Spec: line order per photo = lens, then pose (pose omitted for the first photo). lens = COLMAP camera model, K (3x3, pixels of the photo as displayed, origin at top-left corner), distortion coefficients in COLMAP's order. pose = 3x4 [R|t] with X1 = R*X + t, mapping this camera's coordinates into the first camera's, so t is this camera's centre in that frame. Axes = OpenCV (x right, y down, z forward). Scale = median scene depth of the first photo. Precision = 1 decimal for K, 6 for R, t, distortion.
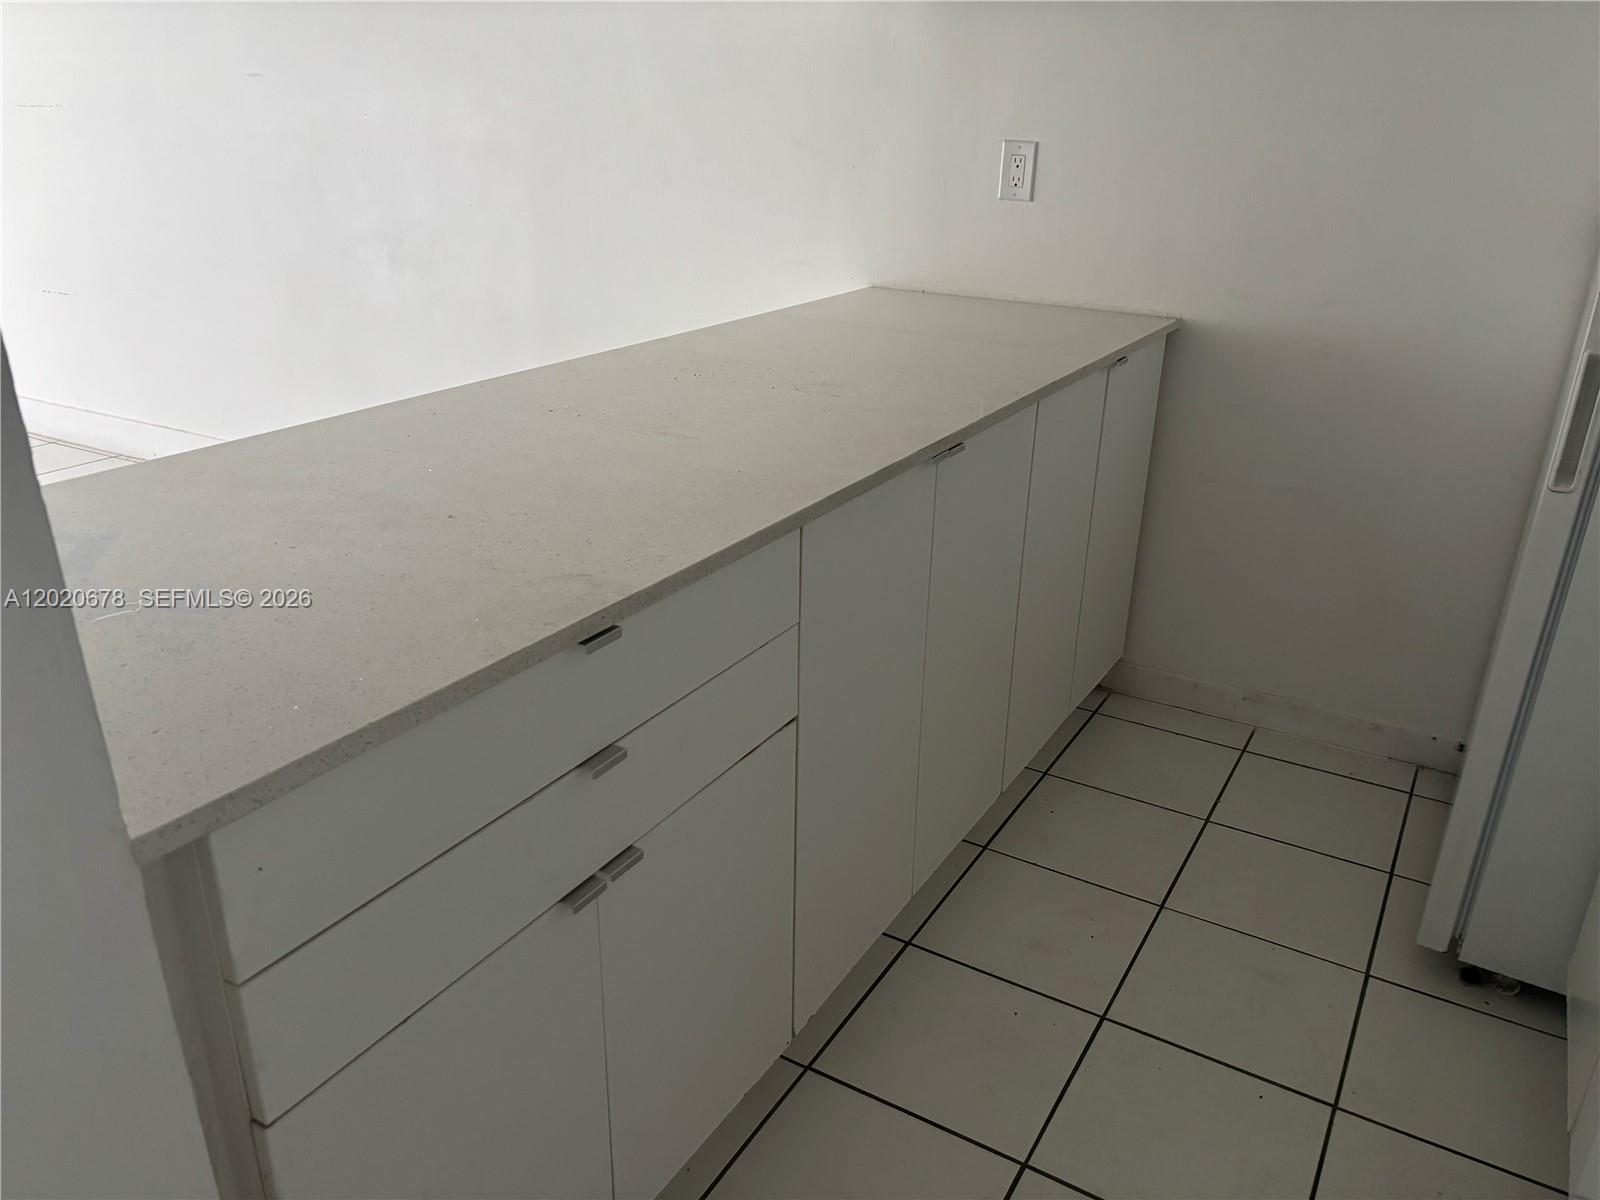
lens RADIAL K [[1218.8, 0, 791.8], [0, 1218.8, 581.9], [0, 0, 1]] dist [0.129523, -0.163063]
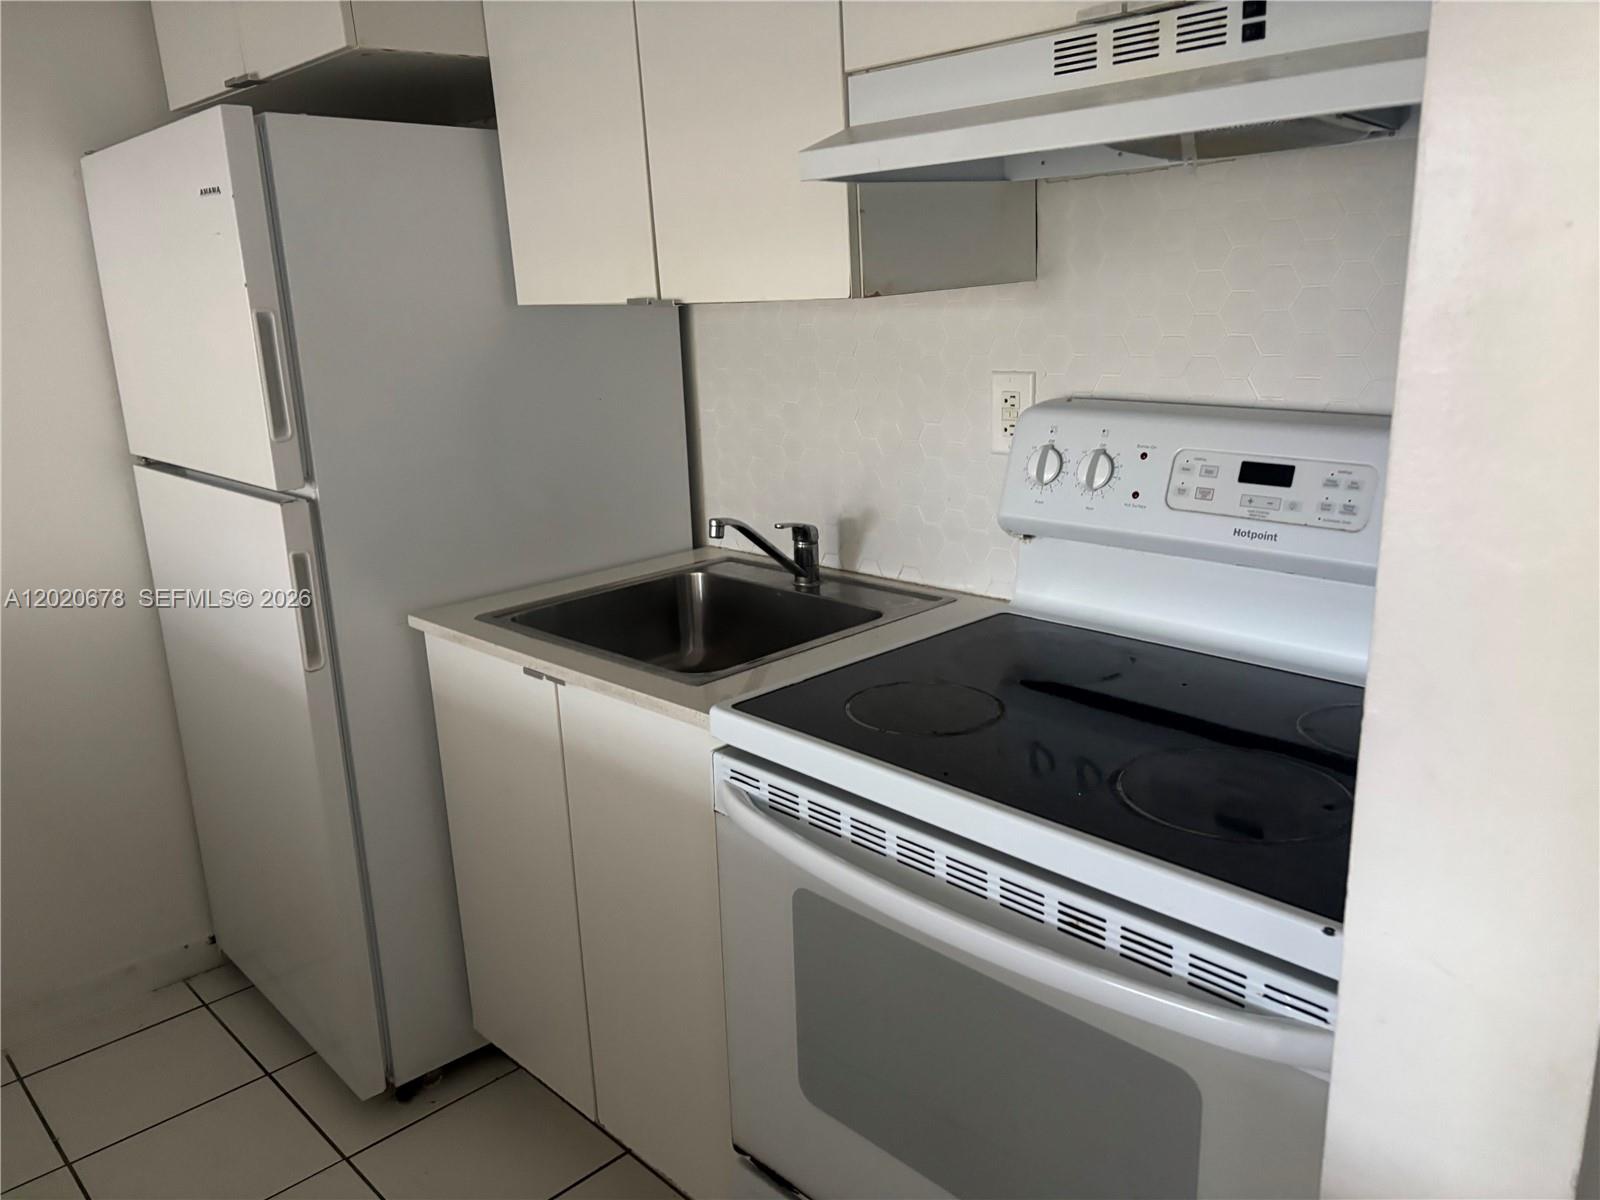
lens RADIAL K [[1218.8, 0, 791.8], [0, 1218.8, 581.9], [0, 0, 1]] dist [0.129523, -0.163063]
pose [[0.272054, -0.256139, 0.927566, -0.276841], [0.390906, 0.910223, 0.136698, -0.116831], [-0.879306, 0.325402, 0.347756, 0.164839]]
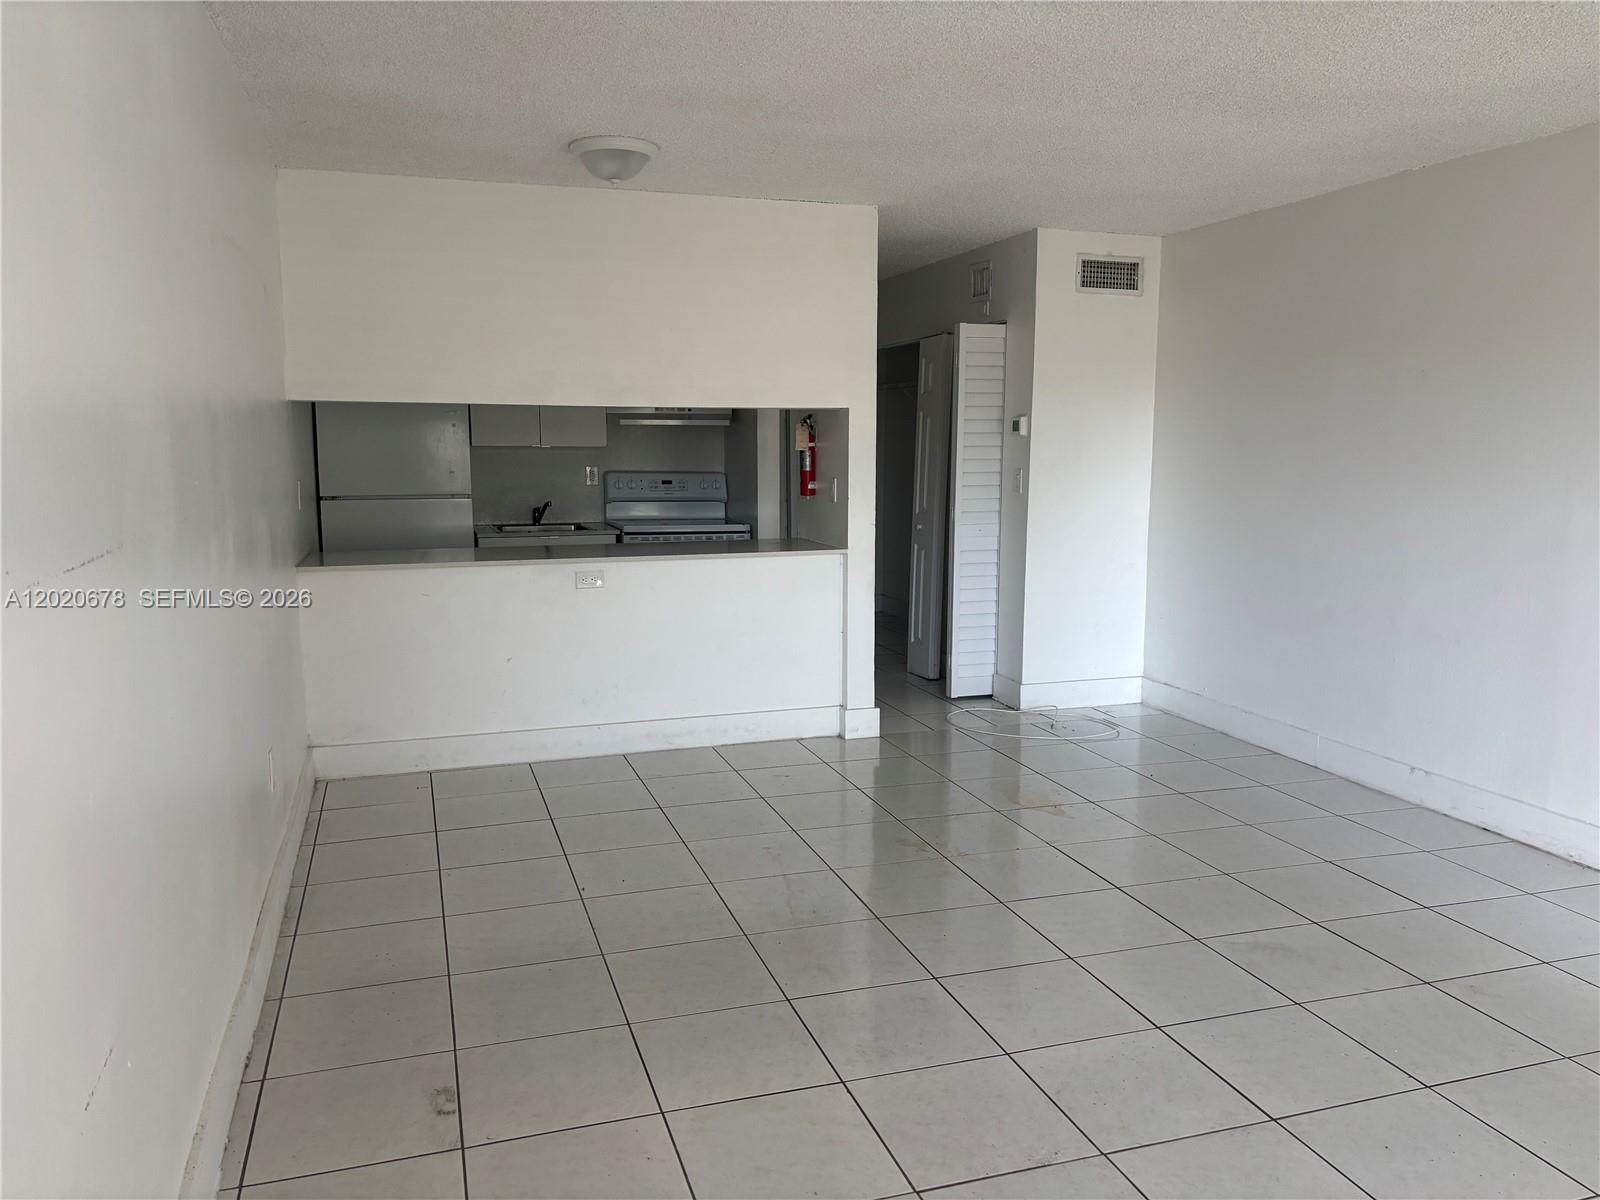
lens RADIAL K [[1218.8, 0, 791.8], [0, 1218.8, 581.9], [0, 0, 1]] dist [0.129523, -0.163063]
pose [[-0.752870, -0.098017, 0.650830, -1.041617], [0.223102, 0.892299, 0.392464, -0.485355], [-0.619203, 0.440676, -0.649918, 1.052501]]
